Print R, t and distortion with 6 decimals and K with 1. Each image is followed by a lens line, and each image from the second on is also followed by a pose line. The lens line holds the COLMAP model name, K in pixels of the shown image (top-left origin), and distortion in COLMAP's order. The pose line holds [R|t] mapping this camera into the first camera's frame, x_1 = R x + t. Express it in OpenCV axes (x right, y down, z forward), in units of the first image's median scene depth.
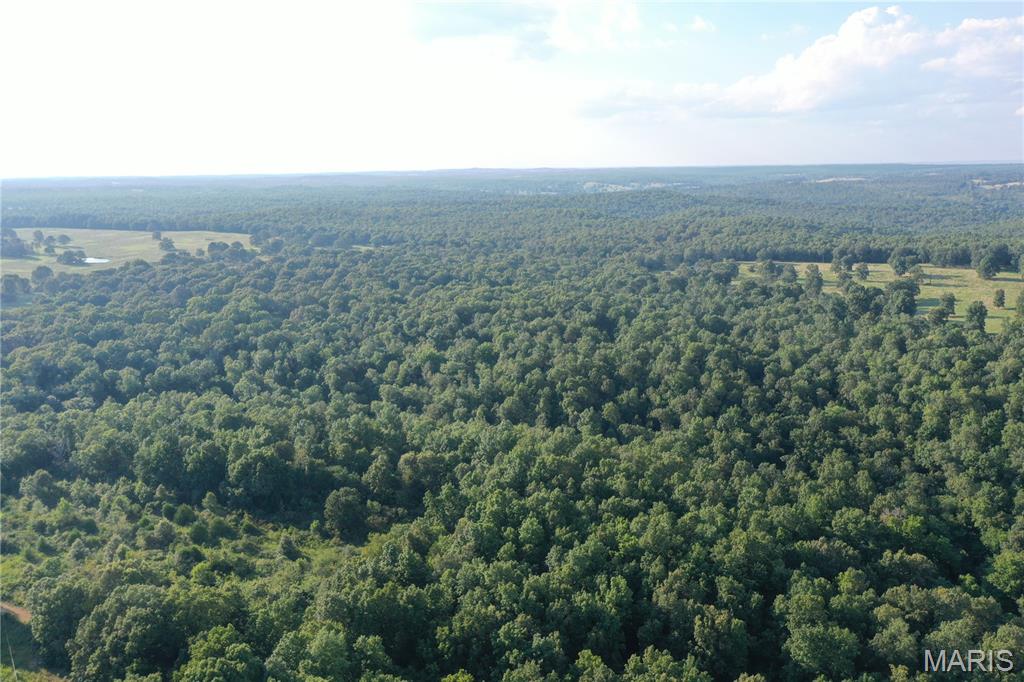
lens RADIAL K [[813.1, 0, 512.0], [0, 813.1, 341.0], [0, 0, 1]] dist [0.003016, 0.009488]
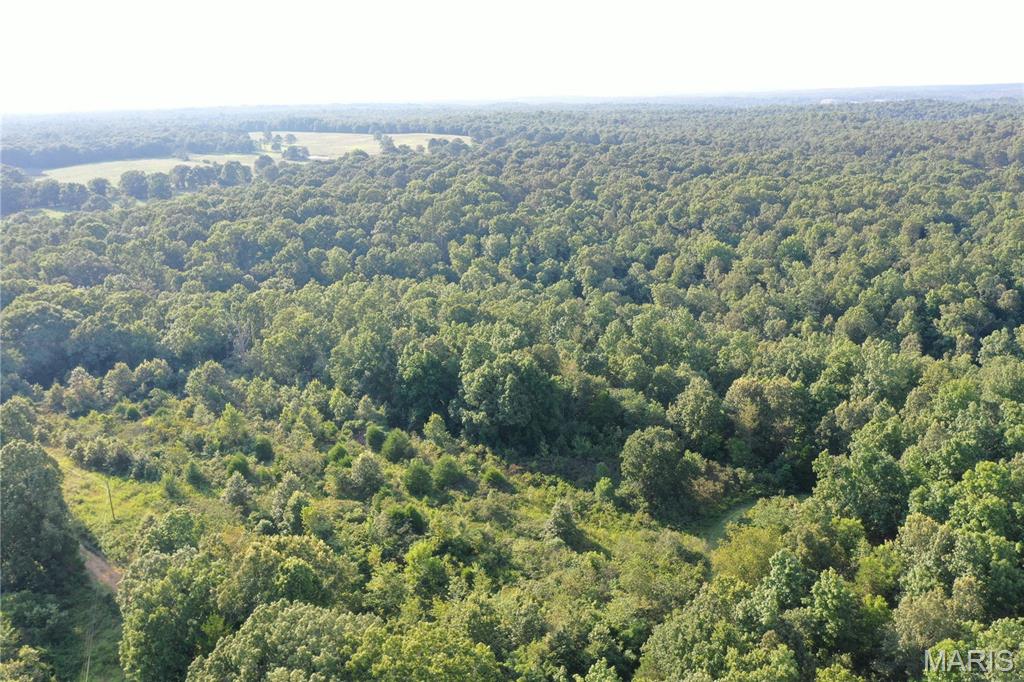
lens RADIAL K [[813.1, 0, 512.0], [0, 813.1, 341.0], [0, 0, 1]] dist [0.003016, 0.009488]
pose [[0.968787, 0.065512, -0.239081, -0.109480], [-0.044330, 0.994685, 0.092932, 0.044495], [0.243899, -0.079433, 0.966542, 0.268176]]
